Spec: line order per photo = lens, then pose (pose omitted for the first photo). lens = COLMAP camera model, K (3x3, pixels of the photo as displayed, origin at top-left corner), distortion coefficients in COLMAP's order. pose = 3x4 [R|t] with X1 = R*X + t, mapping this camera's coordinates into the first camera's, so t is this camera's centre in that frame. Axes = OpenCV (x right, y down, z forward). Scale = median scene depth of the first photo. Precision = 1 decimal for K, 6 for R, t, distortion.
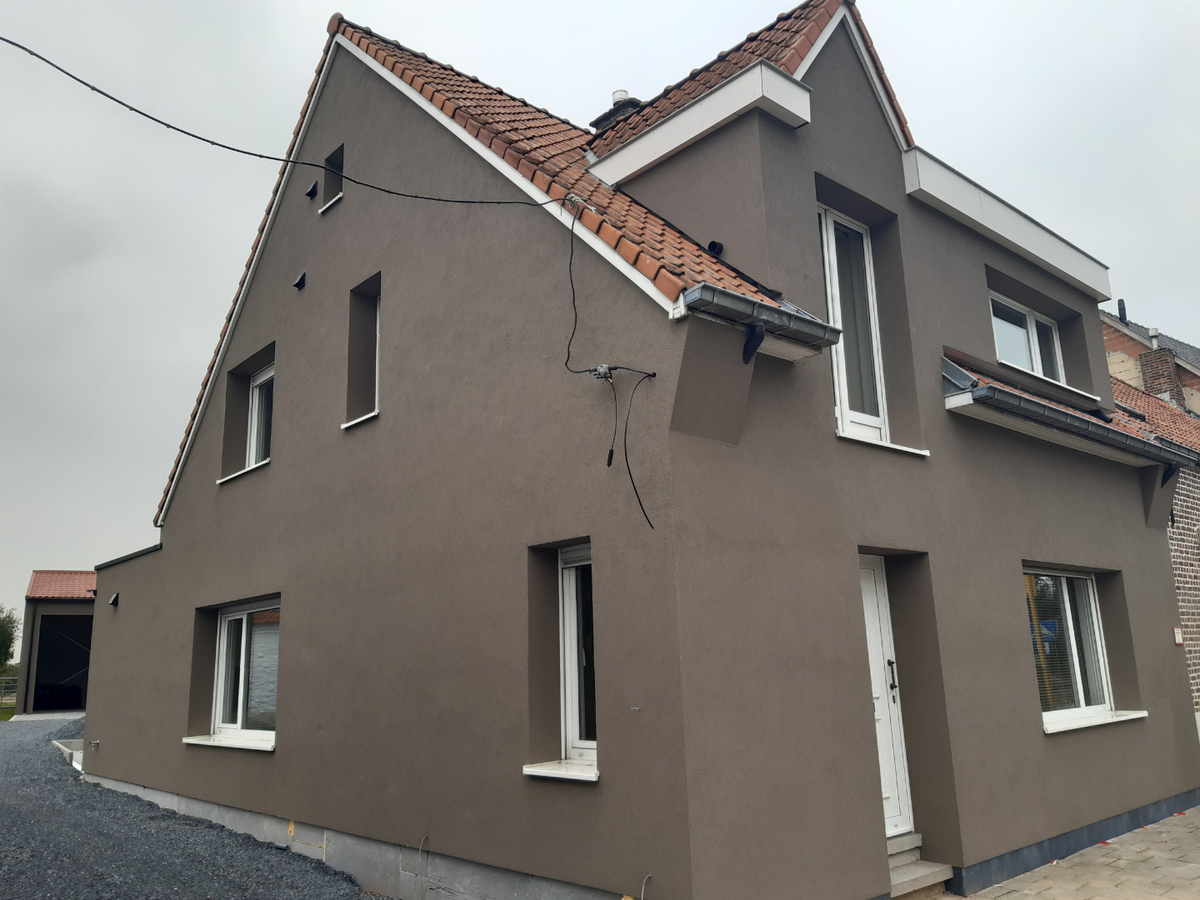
lens RADIAL K [[940.4, 0, 614.3], [0, 940.4, 438.8], [0, 0, 1]] dist [0.085134, -0.160092]
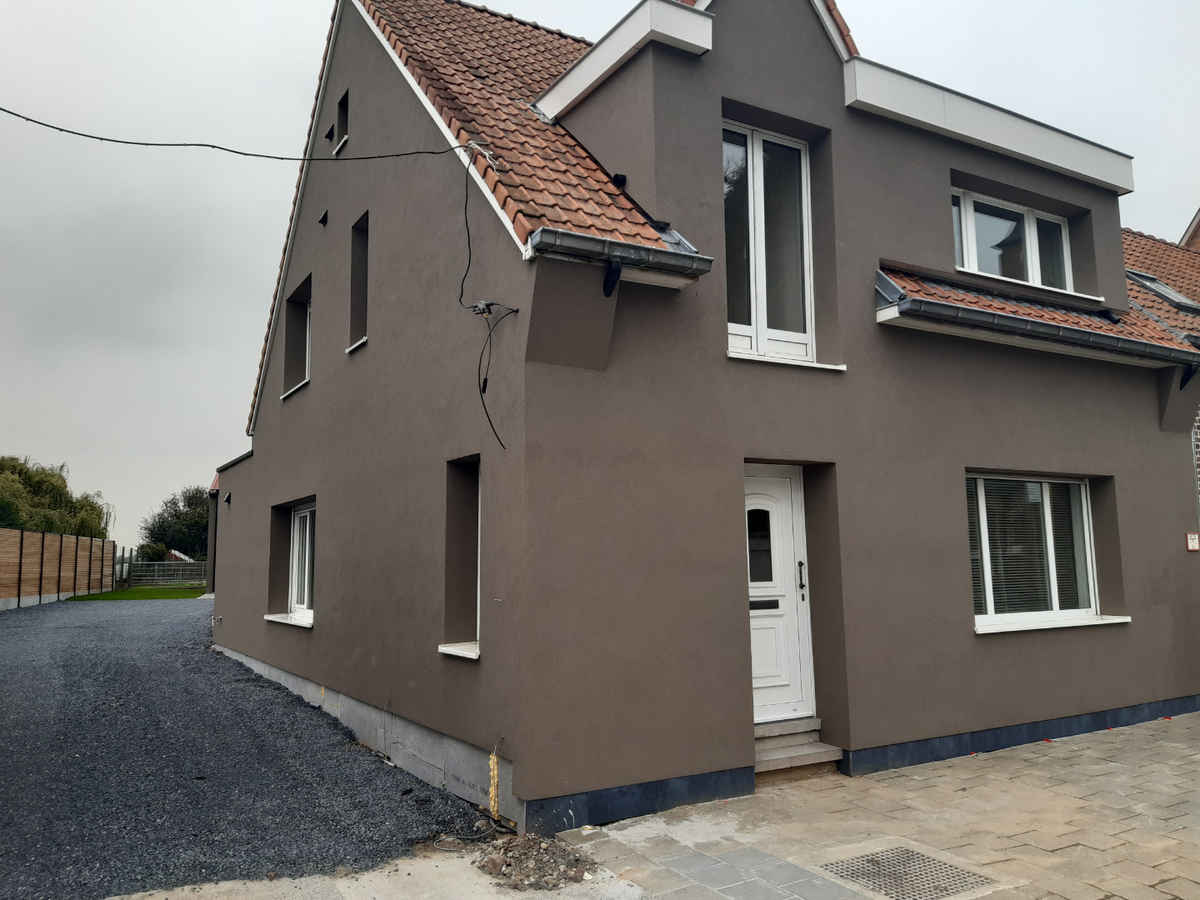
lens RADIAL K [[940.4, 0, 614.3], [0, 940.4, 438.8], [0, 0, 1]] dist [0.085134, -0.160092]
pose [[0.982588, -0.006797, -0.185671, 0.264149], [0.027193, 0.993830, 0.107526, -0.024625], [0.183794, -0.110703, 0.976711, -0.064521]]
